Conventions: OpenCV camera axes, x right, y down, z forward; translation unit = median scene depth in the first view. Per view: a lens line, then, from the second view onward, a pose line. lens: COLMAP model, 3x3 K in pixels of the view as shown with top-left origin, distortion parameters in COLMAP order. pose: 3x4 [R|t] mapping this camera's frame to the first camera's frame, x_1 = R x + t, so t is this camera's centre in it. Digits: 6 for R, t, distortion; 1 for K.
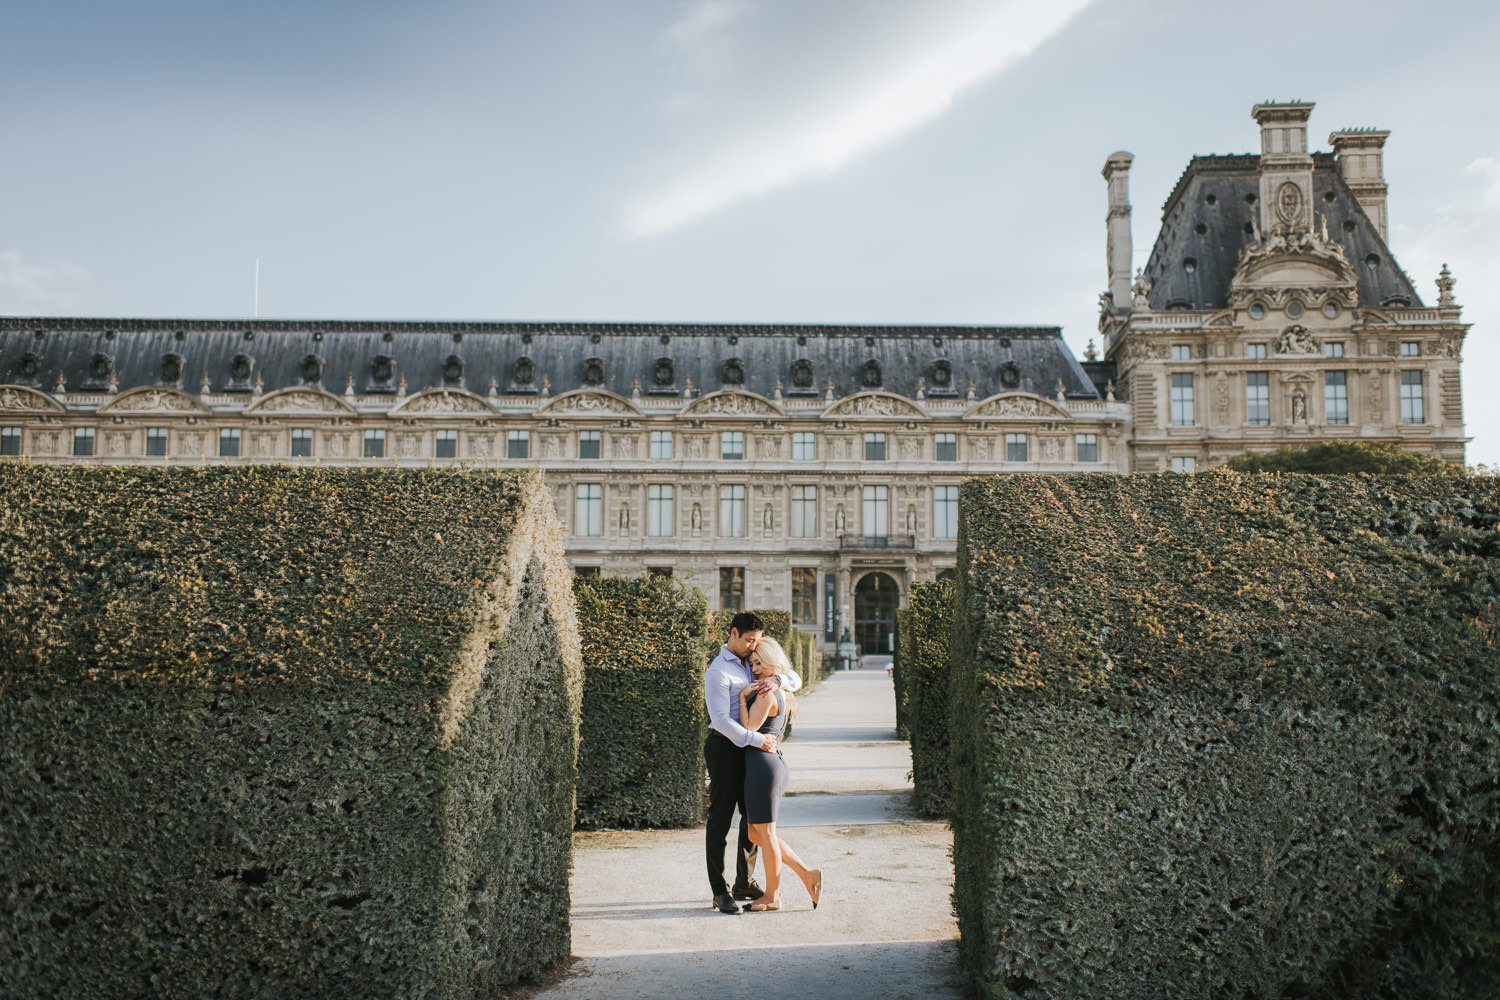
lens RADIAL K [[1632.3, 0, 750.0], [0, 1632.3, 500.0], [0, 0, 1]] dist [0.003237, 0.025162]
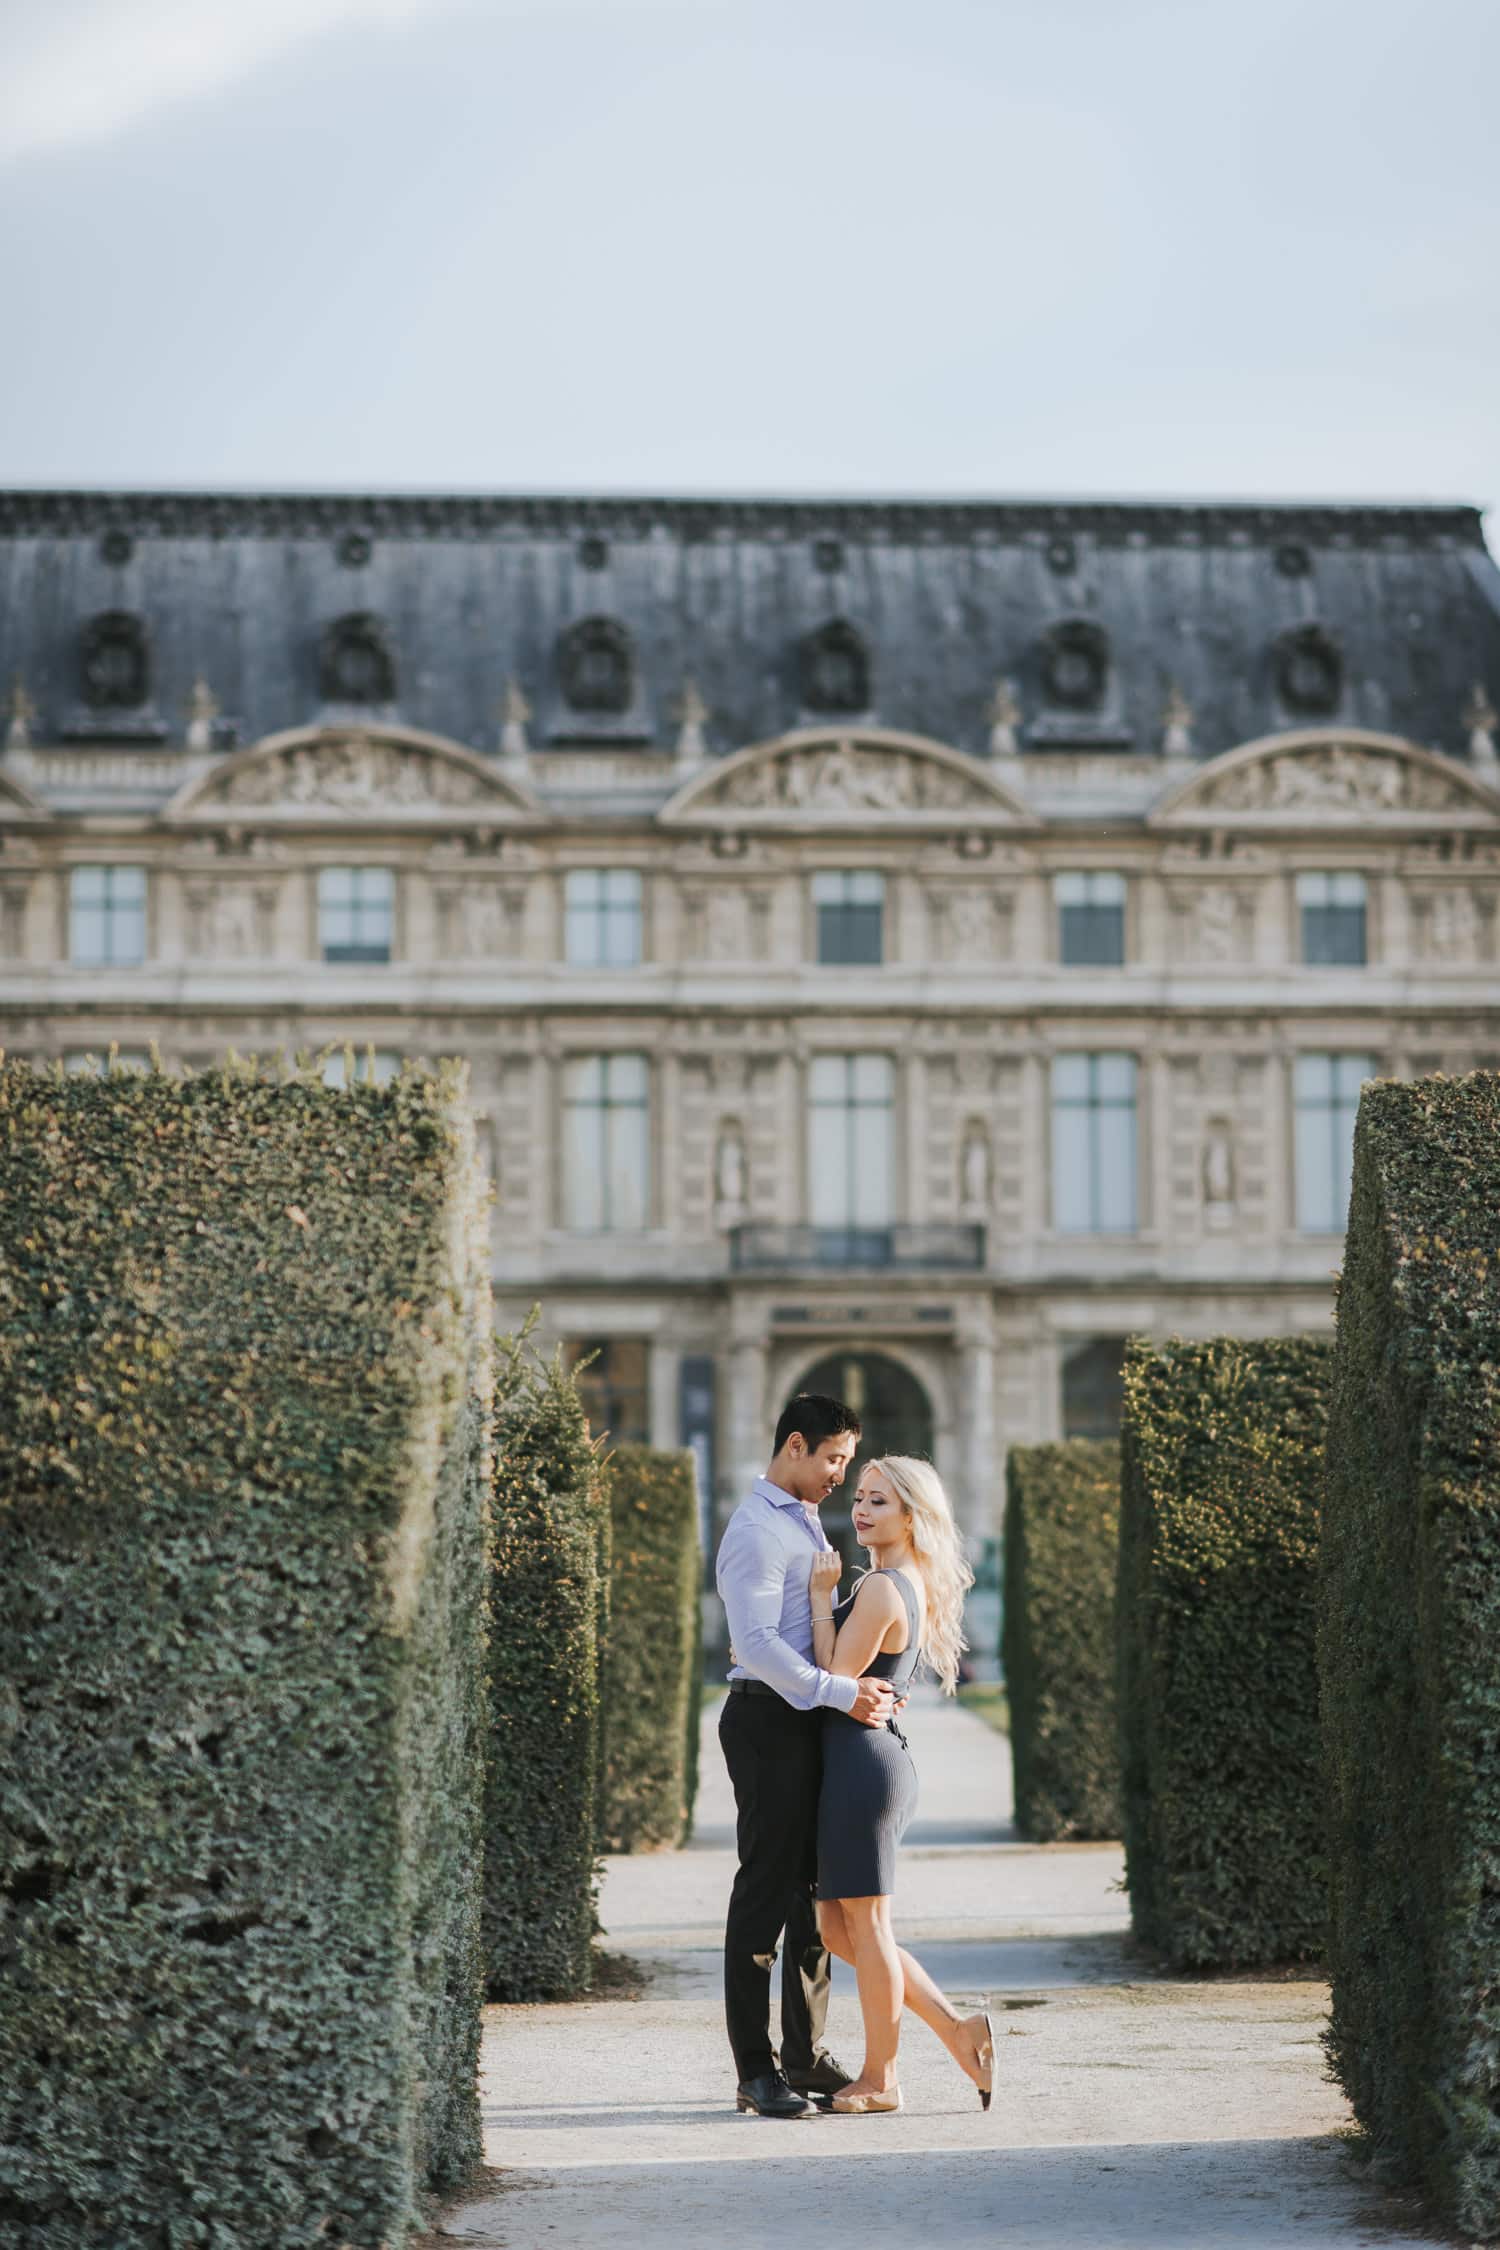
lens RADIAL K [[6131.8, 0, 750.0], [0, 6131.8, 1125.0], [0, 0, 1]] dist [0.088786, -2.699135]
pose [[0.997330, -0.005597, 0.072810, -0.189919], [0.005270, 0.999975, 0.004676, -0.011585], [-0.072835, -0.004280, 0.997335, -0.797762]]
